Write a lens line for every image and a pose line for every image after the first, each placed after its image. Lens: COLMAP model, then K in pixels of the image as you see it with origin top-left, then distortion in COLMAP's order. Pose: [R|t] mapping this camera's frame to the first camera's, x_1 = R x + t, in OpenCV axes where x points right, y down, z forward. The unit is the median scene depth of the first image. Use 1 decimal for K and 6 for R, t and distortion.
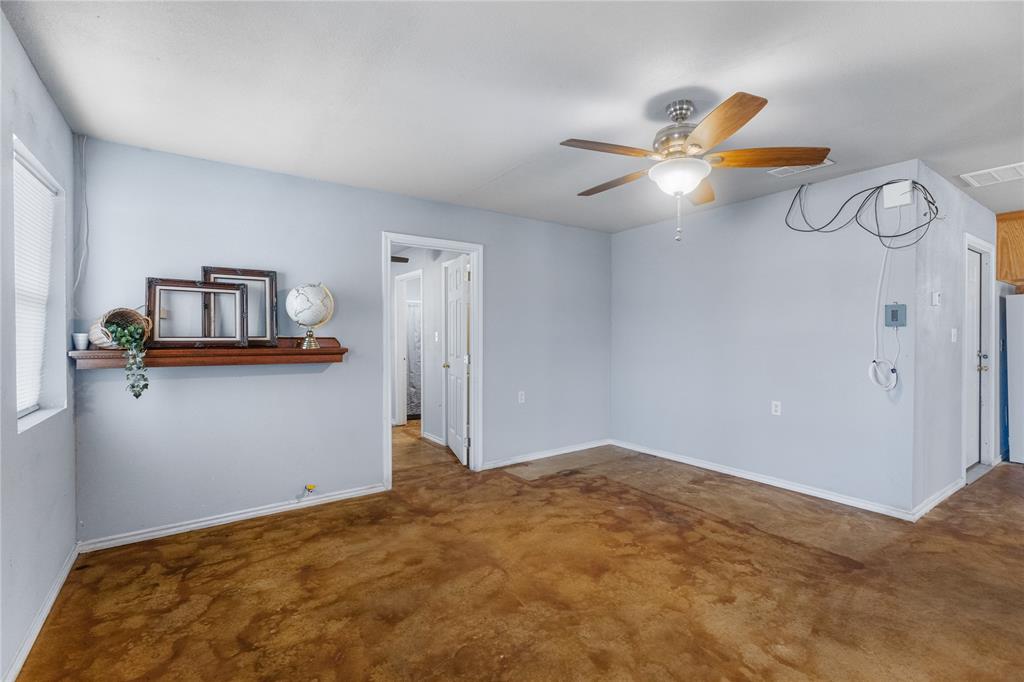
lens RADIAL K [[466.4, 0, 521.1], [0, 466.4, 336.3], [0, 0, 1]] dist [0.002330, 0.000682]
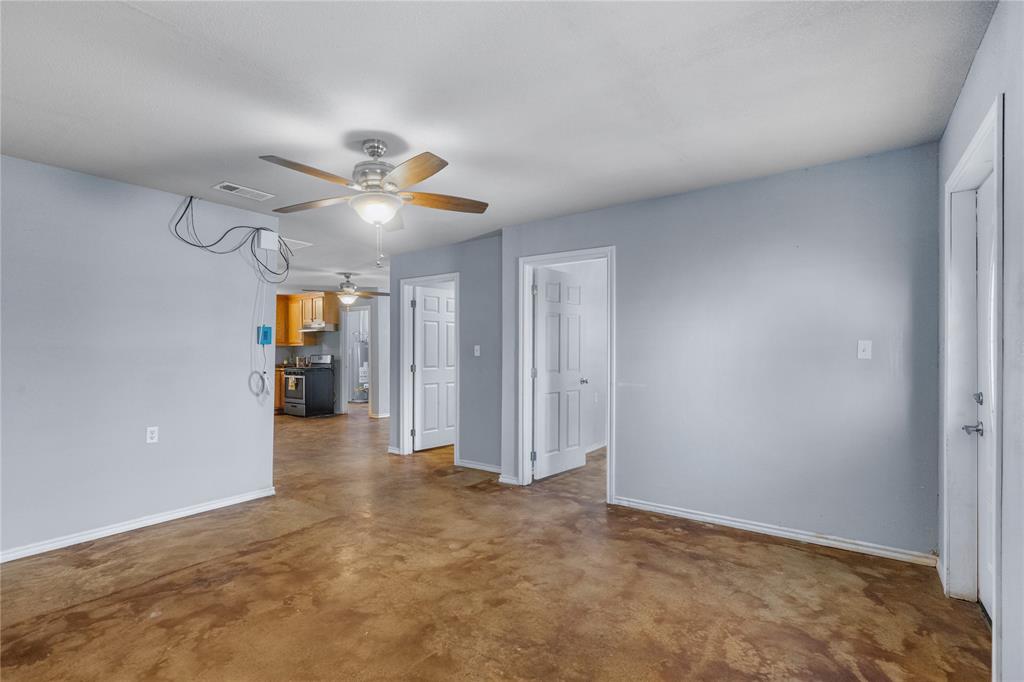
lens RADIAL K [[466.4, 0, 515.1], [0, 466.4, 349.1], [0, 0, 1]] dist [0.002330, 0.000682]
pose [[-0.328706, 0.006384, 0.944411, -0.608198], [0.005072, 0.999975, -0.004994, 0.002066], [-0.944419, 0.003148, -0.328731, 0.784809]]
